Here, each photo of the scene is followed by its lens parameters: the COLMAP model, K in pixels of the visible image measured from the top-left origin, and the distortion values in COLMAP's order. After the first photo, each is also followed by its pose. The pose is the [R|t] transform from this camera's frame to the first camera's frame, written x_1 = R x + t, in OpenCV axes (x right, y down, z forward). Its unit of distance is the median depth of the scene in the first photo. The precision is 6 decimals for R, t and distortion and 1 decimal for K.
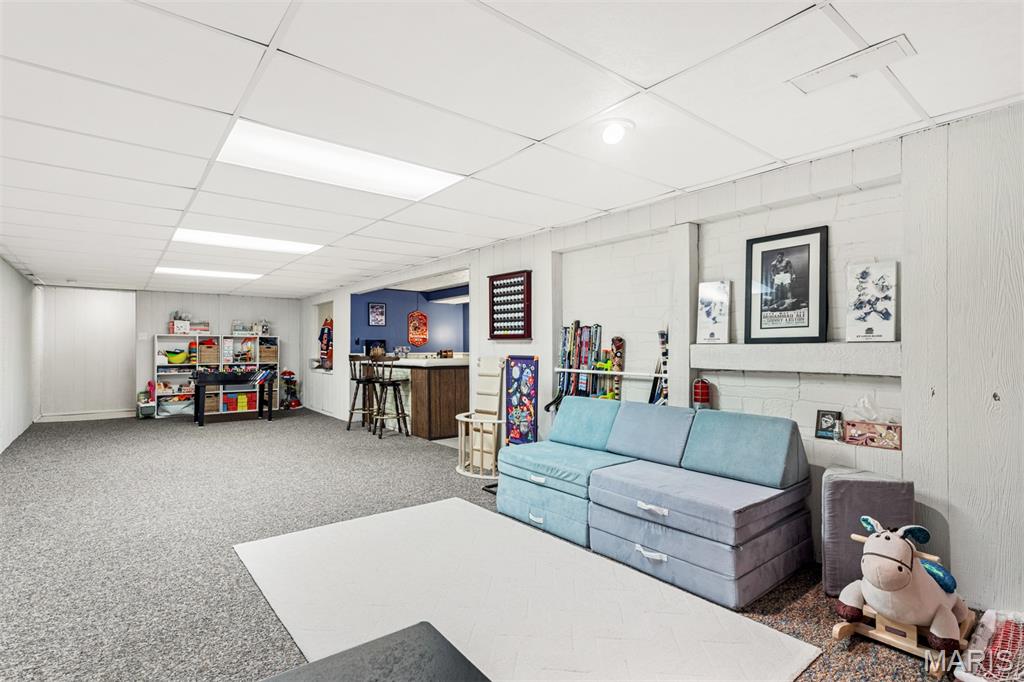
lens RADIAL K [[495.3, 0, 512.4], [0, 495.3, 346.5], [0, 0, 1]] dist [0.004322, 0.002874]
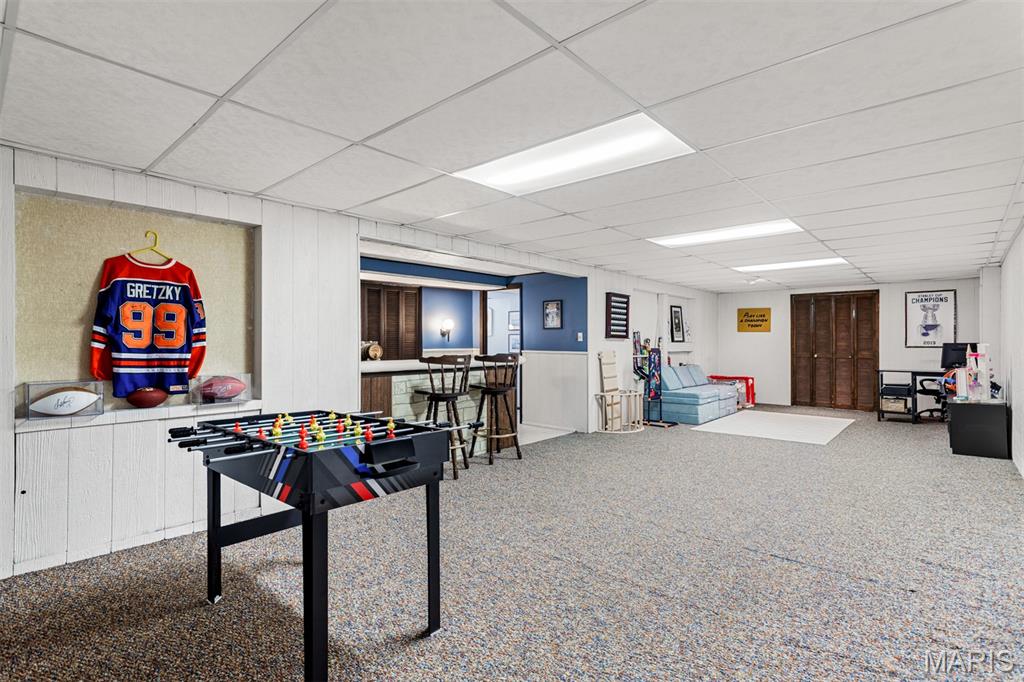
lens RADIAL K [[495.3, 0, 512.6], [0, 495.3, 340.8], [0, 0, 1]] dist [0.004322, 0.002874]
pose [[-0.154952, 0.002833, 0.987918, -0.837972], [-0.006286, 0.999973, -0.003853, 0.000654], [-0.987902, -0.006807, -0.154930, 0.903215]]
